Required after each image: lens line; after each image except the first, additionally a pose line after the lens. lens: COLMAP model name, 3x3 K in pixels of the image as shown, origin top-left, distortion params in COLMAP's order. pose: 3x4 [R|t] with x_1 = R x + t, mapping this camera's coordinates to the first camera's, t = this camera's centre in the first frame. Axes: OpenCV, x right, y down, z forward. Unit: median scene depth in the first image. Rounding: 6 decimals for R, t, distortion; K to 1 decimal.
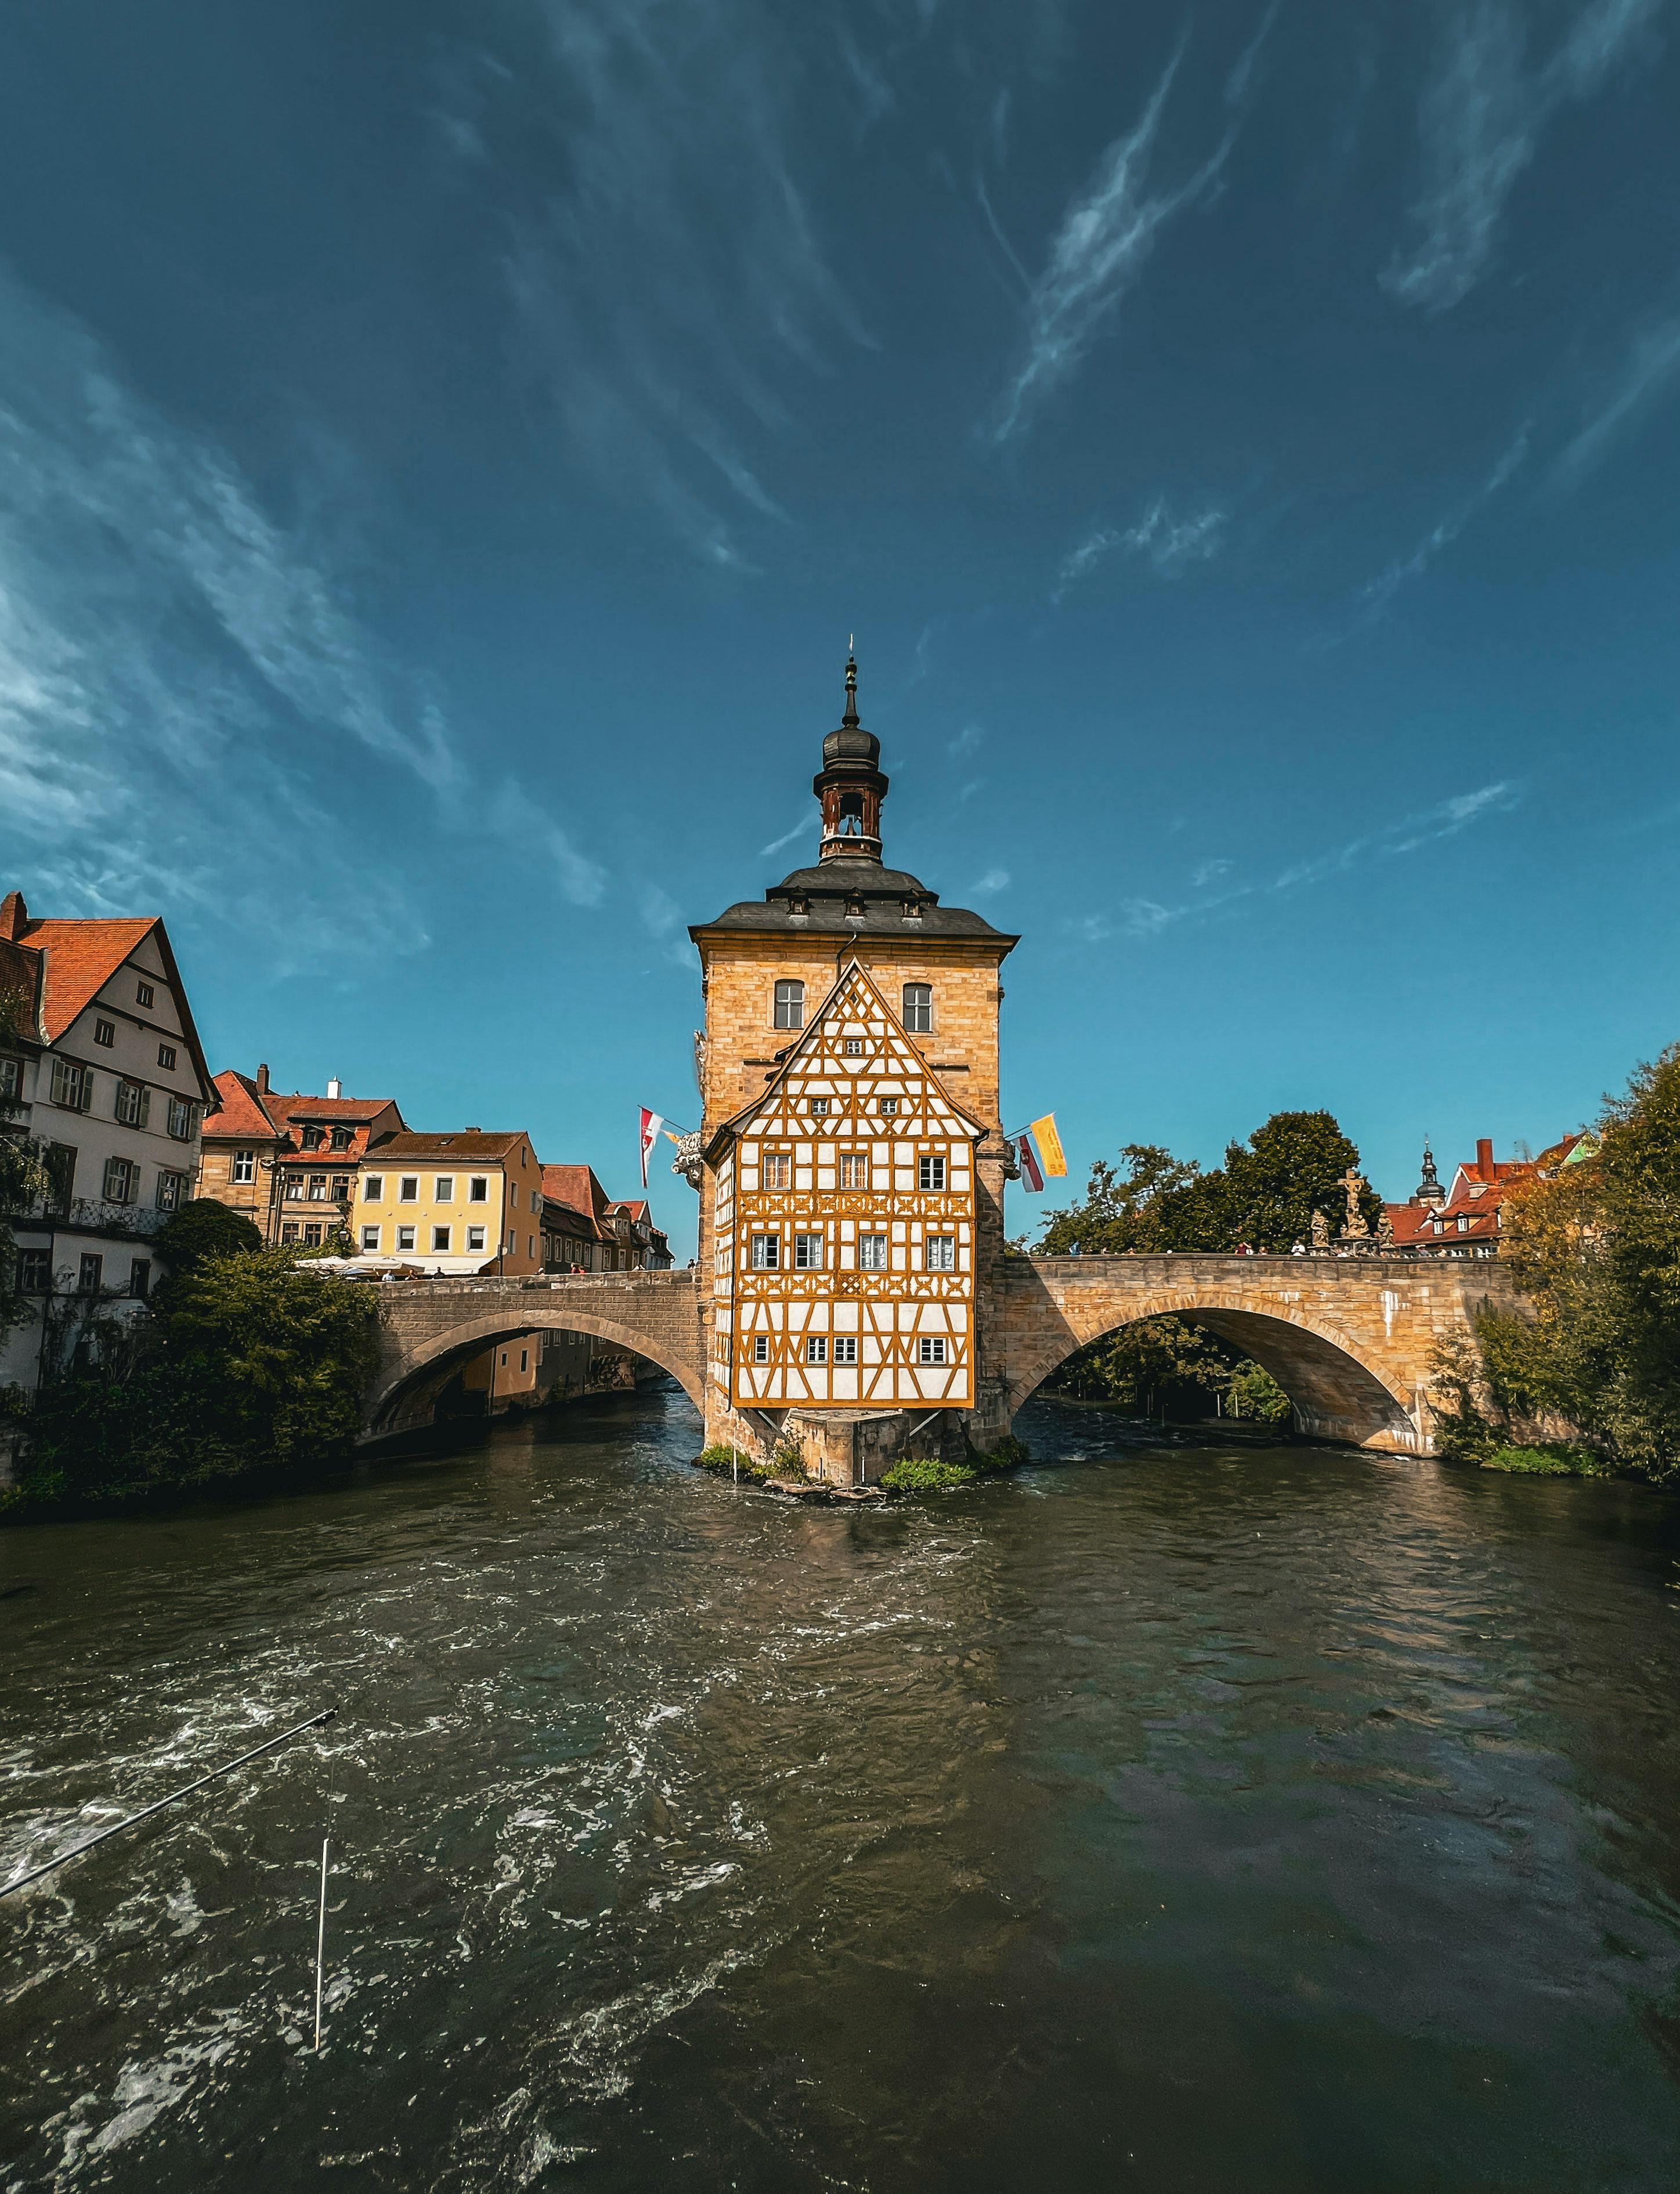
lens RADIAL K [[937.7, 0, 842.2], [0, 937.7, 1205.2], [0, 0, 1]] dist [0.002551, -0.000468]
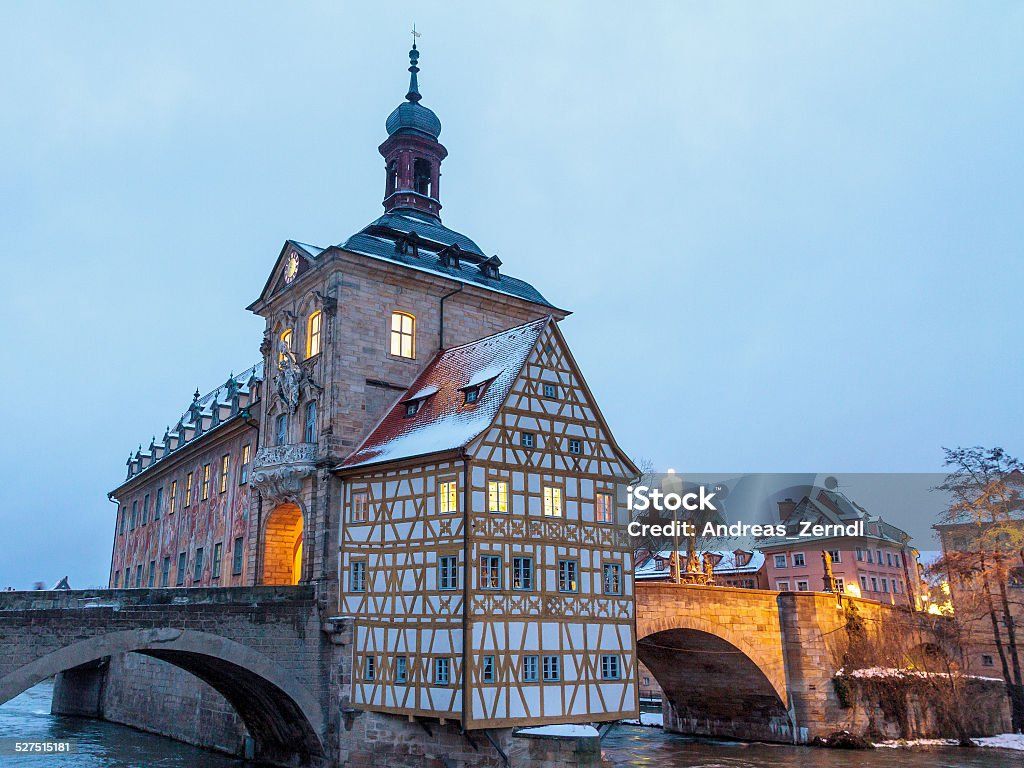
lens RADIAL K [[876.9, 0, 457.0], [0, 876.9, 386.9], [0, 0, 1]] dist [0.024629, 0.000530]
pose [[0.850790, 0.142052, 0.505942, -0.632514], [-0.061702, 0.983115, -0.172270, 0.016962], [-0.521870, 0.115348, 0.845190, 0.160172]]
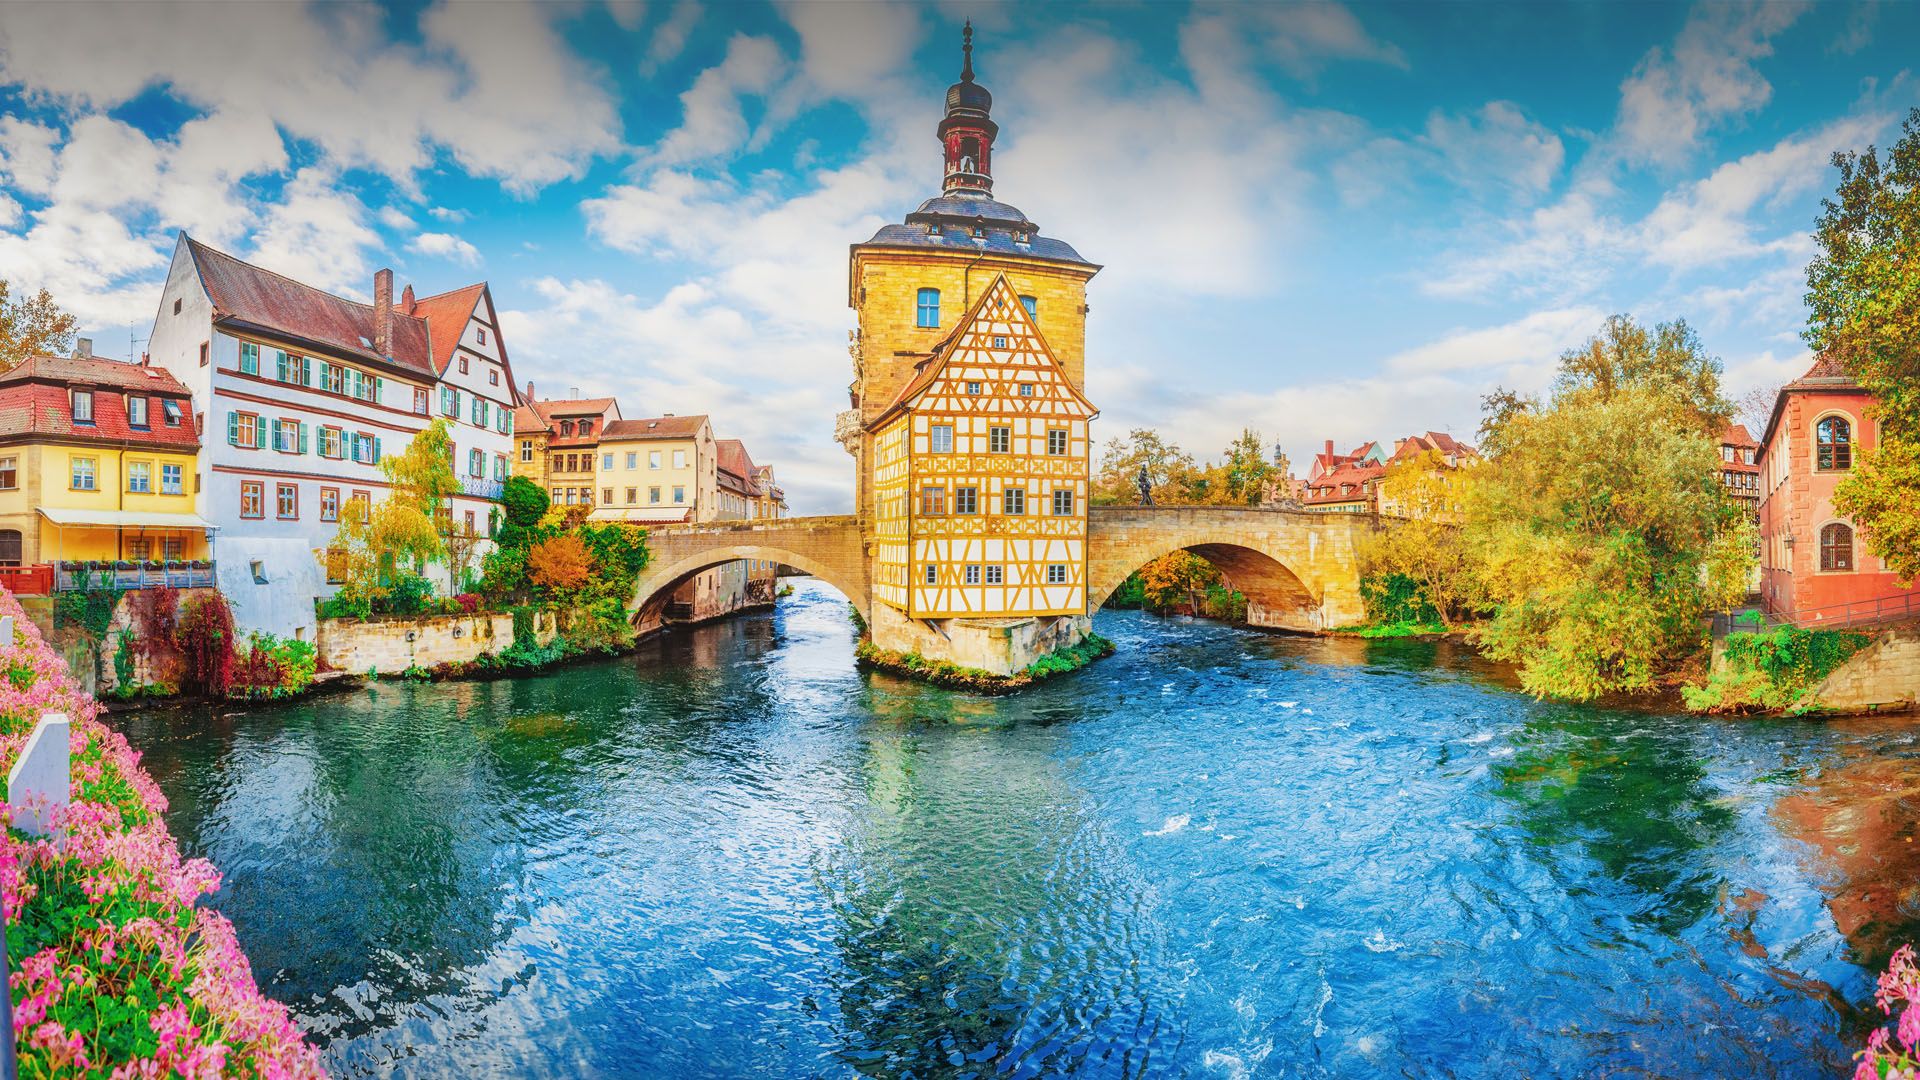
lens RADIAL K [[682.3, 0, 995.2], [0, 682.3, 541.7], [0, 0, 1]] dist [-0.008445, 0.000048]
pose [[0.987322, -0.002428, 0.158711, -0.146041], [-0.015335, 0.993747, 0.110596, -0.000021], [-0.157987, -0.111628, 0.981111, 0.049452]]
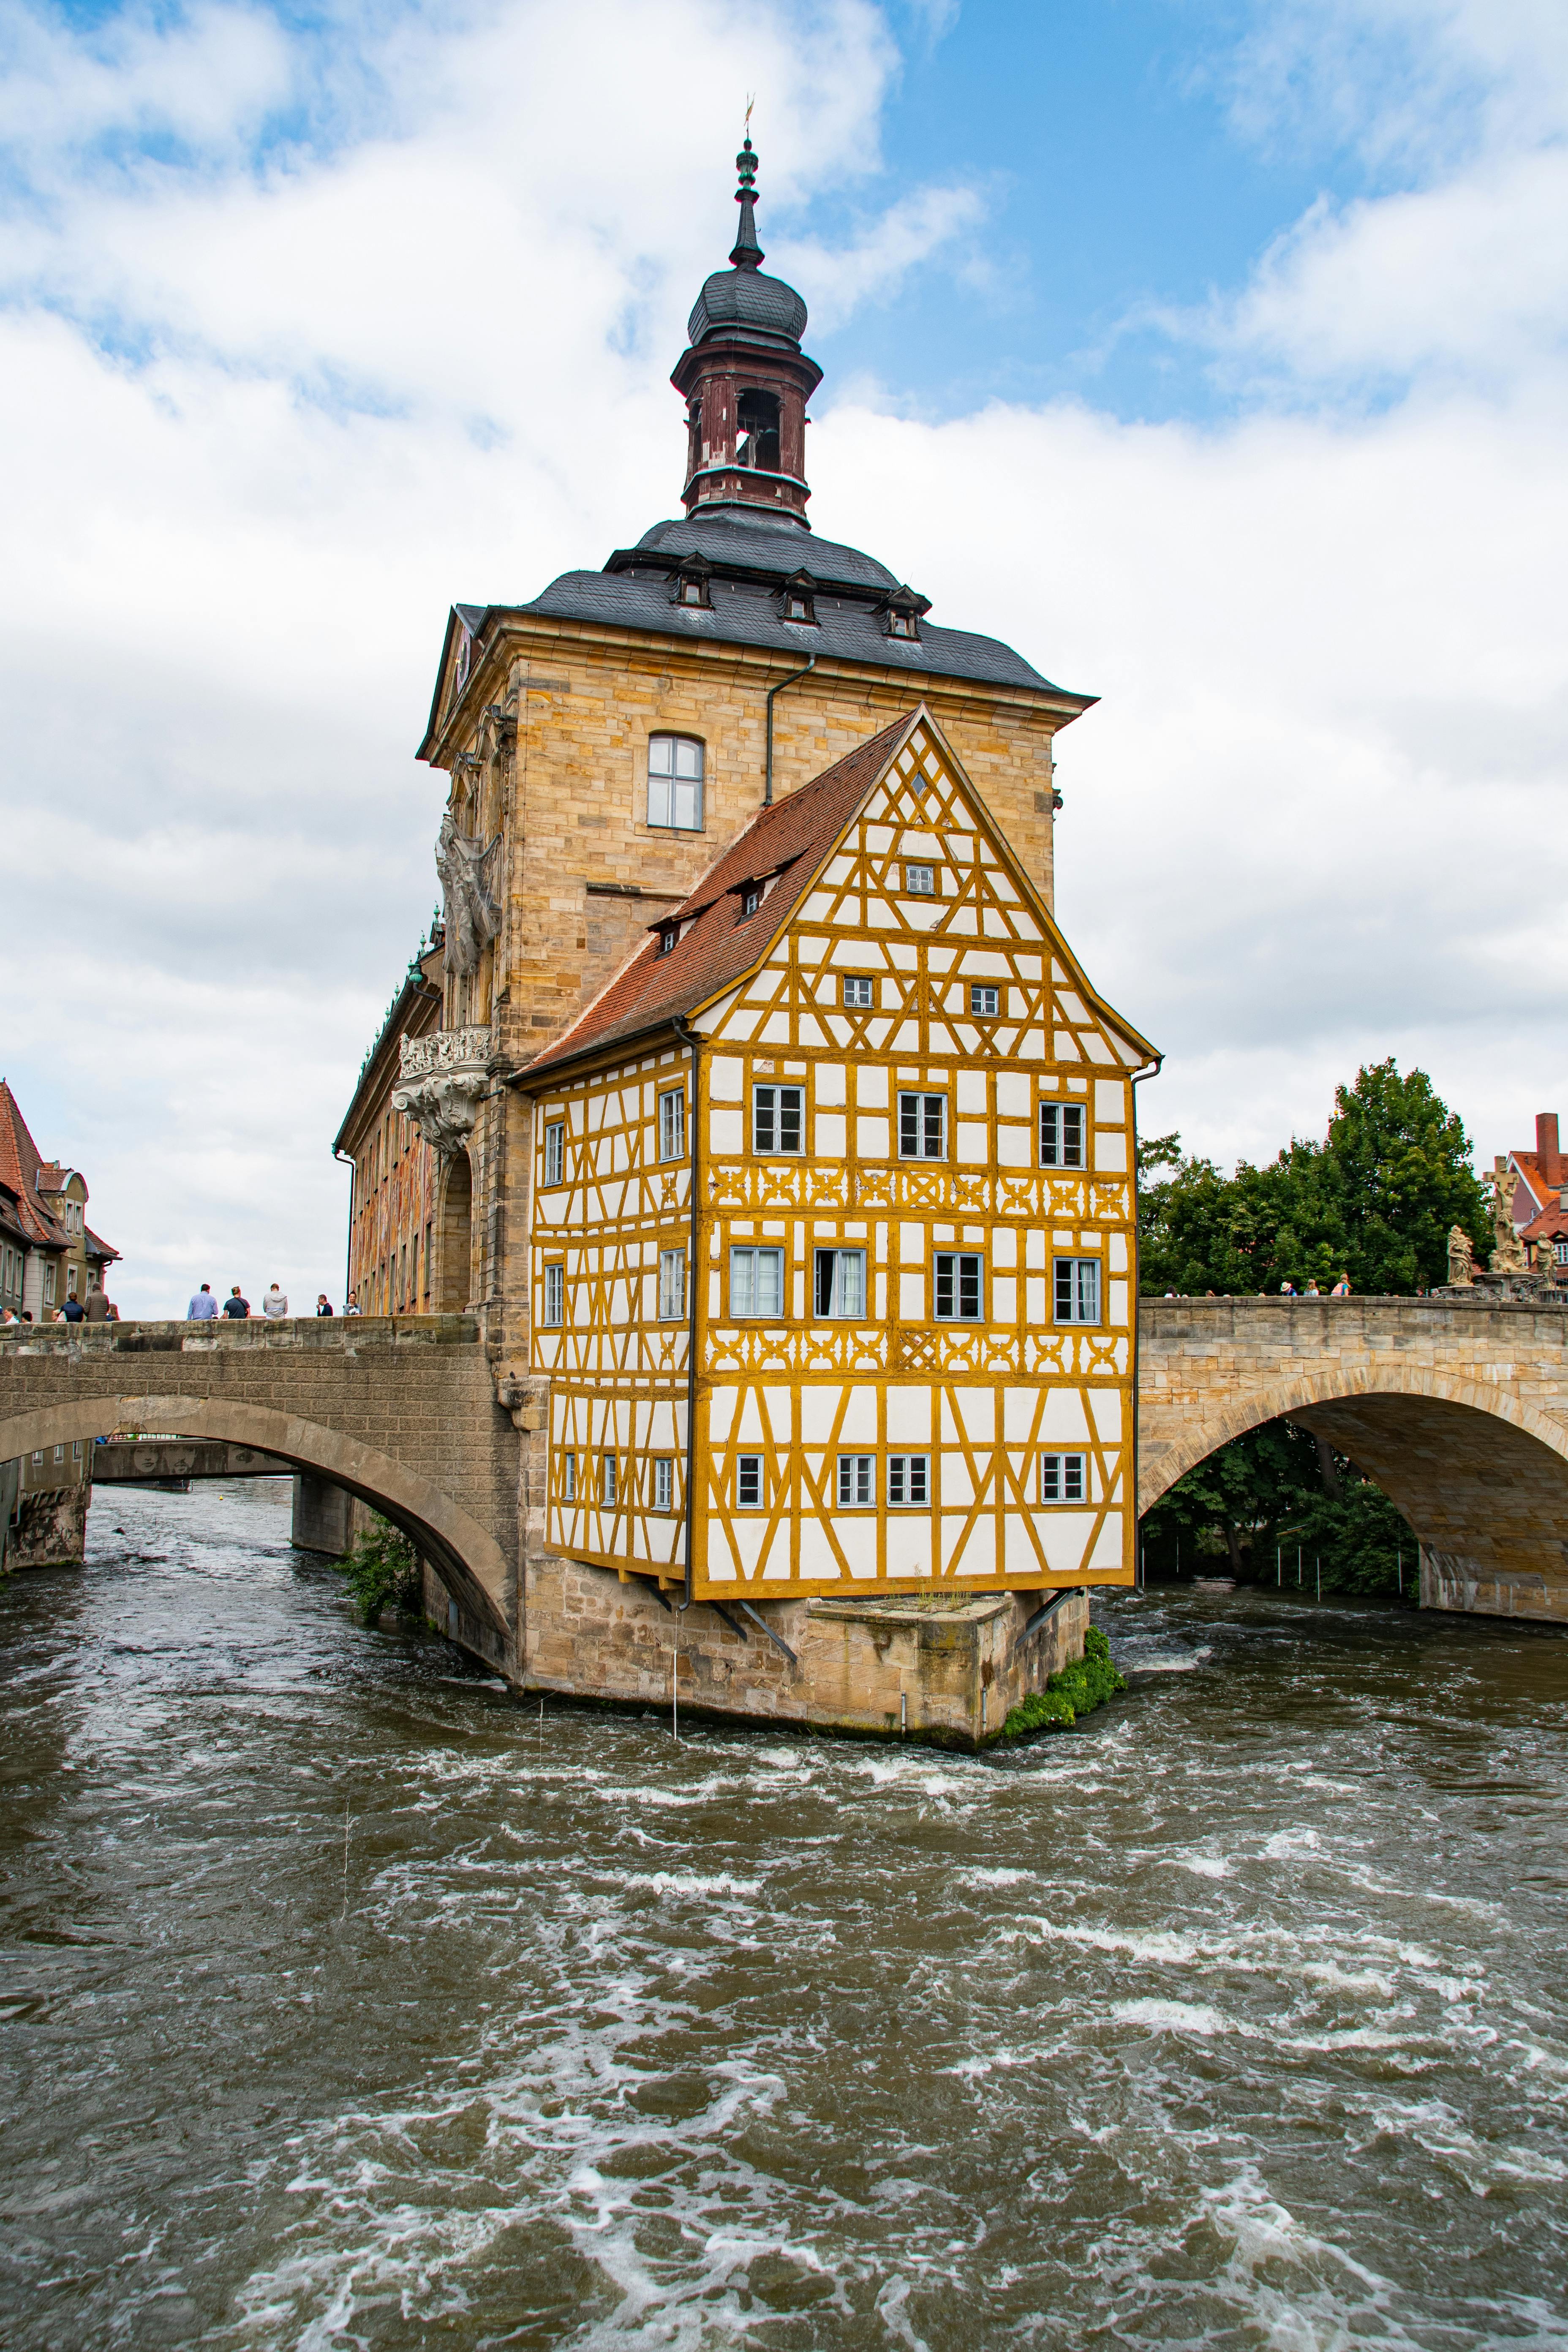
lens RADIAL K [[1825.6, 0, 791.9], [0, 1825.6, 1177.9], [0, 0, 1]] dist [-0.120882, 0.018806]
pose [[0.956982, 0.035191, 0.288006, -0.334839], [-0.032991, 0.999378, -0.012490, 0.006766], [-0.288266, 0.002451, 0.957547, 0.083281]]
